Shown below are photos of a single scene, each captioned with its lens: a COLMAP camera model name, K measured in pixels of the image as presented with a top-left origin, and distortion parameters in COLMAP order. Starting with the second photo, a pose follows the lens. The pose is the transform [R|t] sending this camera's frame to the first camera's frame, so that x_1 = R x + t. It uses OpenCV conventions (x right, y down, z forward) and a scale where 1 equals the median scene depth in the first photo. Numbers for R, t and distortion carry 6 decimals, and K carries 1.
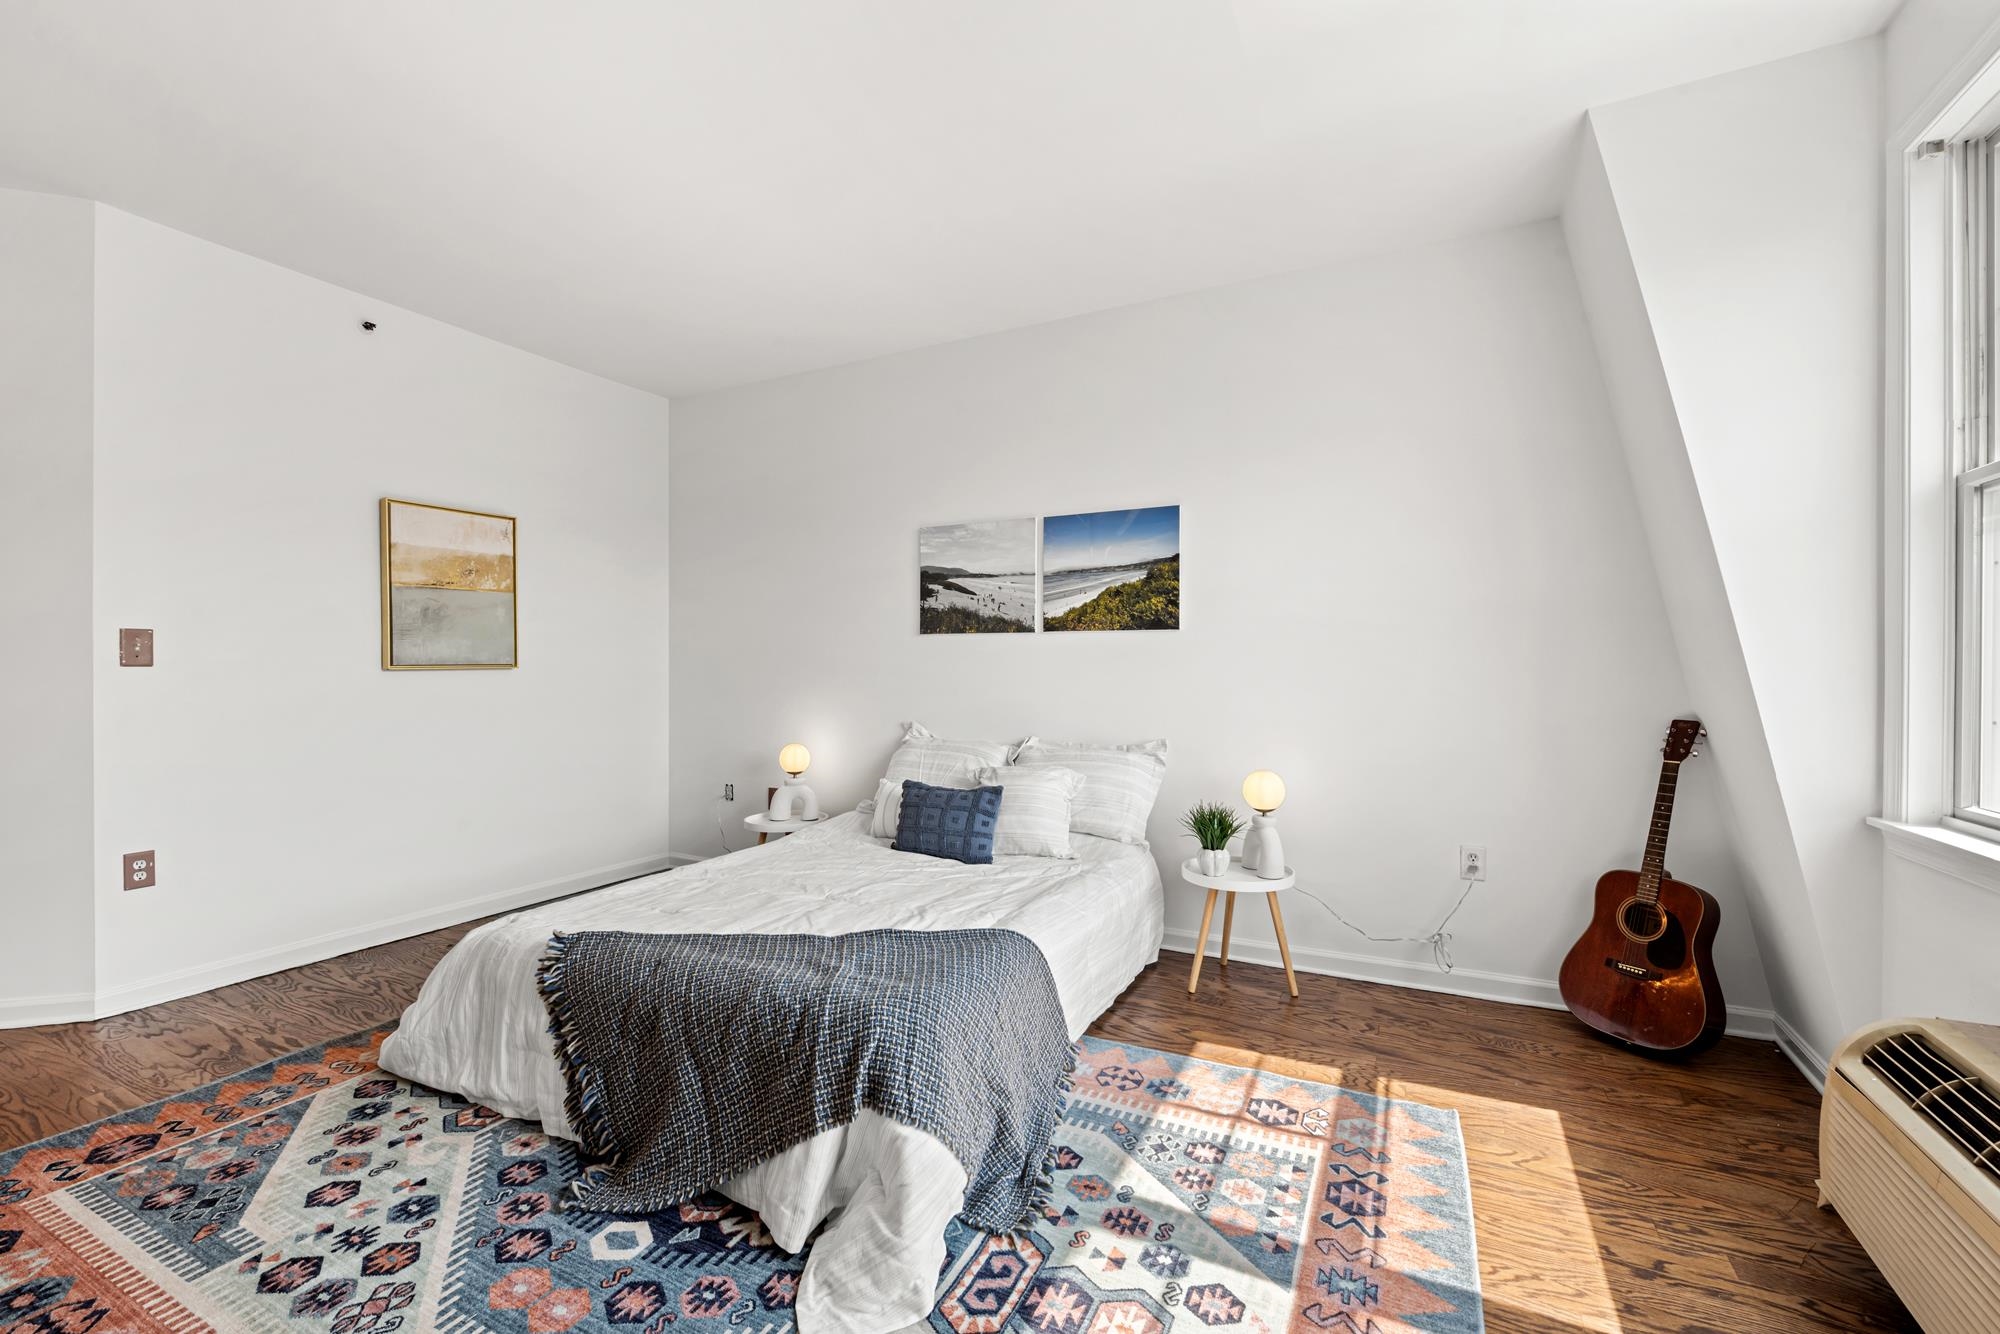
lens RADIAL K [[827.8, 0, 990.3], [0, 827.8, 653.3], [0, 0, 1]] dist [-0.010558, -0.000558]
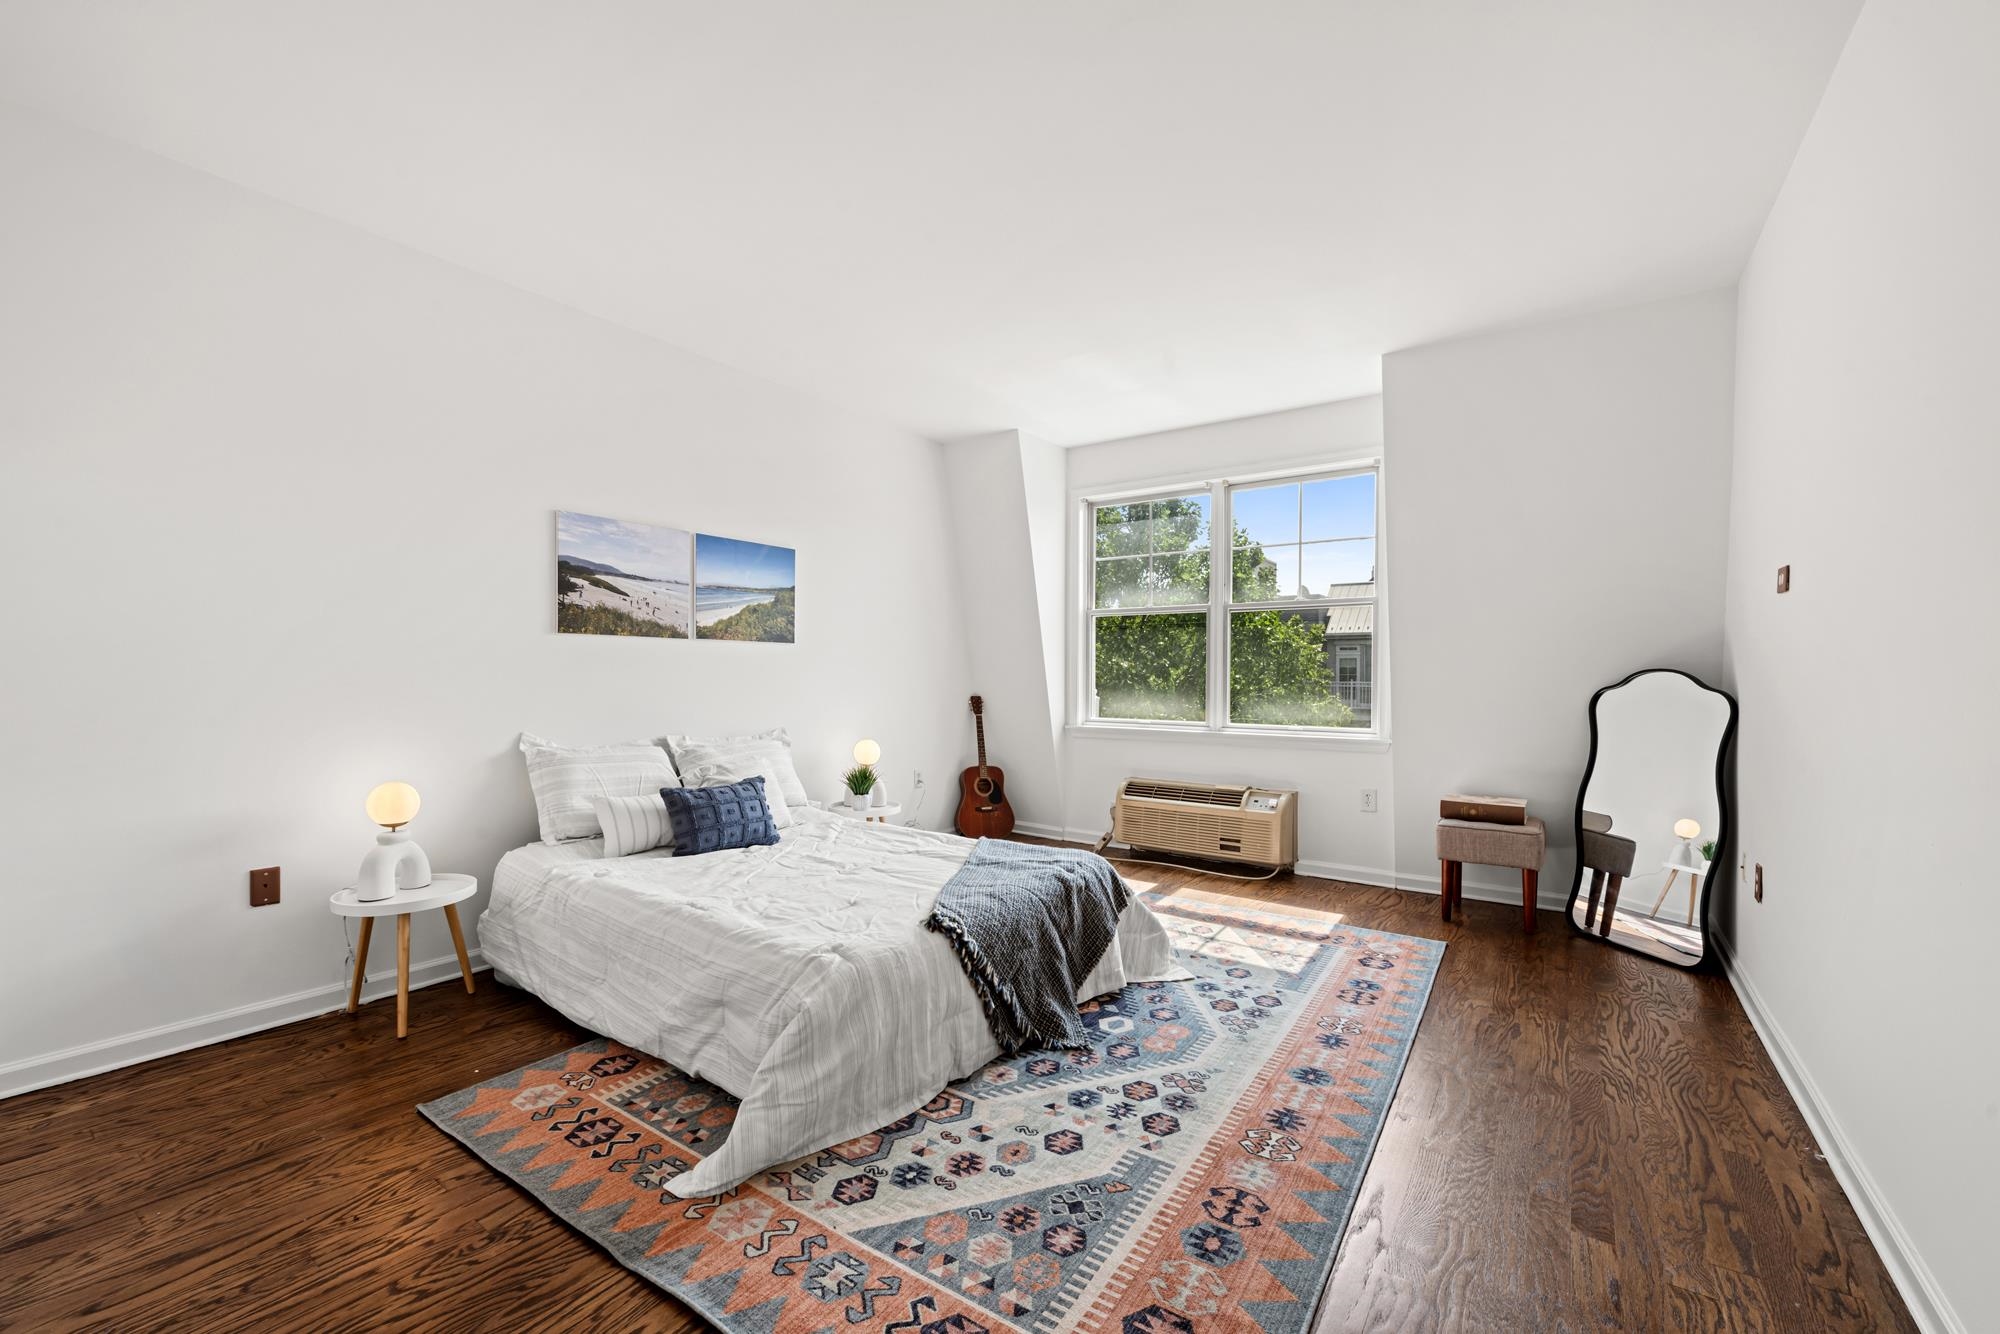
lens RADIAL K [[827.8, 0, 990.3], [0, 827.8, 653.3], [0, 0, 1]] dist [-0.010558, -0.000558]
pose [[0.127025, 0.021073, 0.991676, -1.026617], [-0.024576, 0.999534, -0.018092, 0.003580], [-0.991595, -0.022073, 0.127483, 0.506916]]
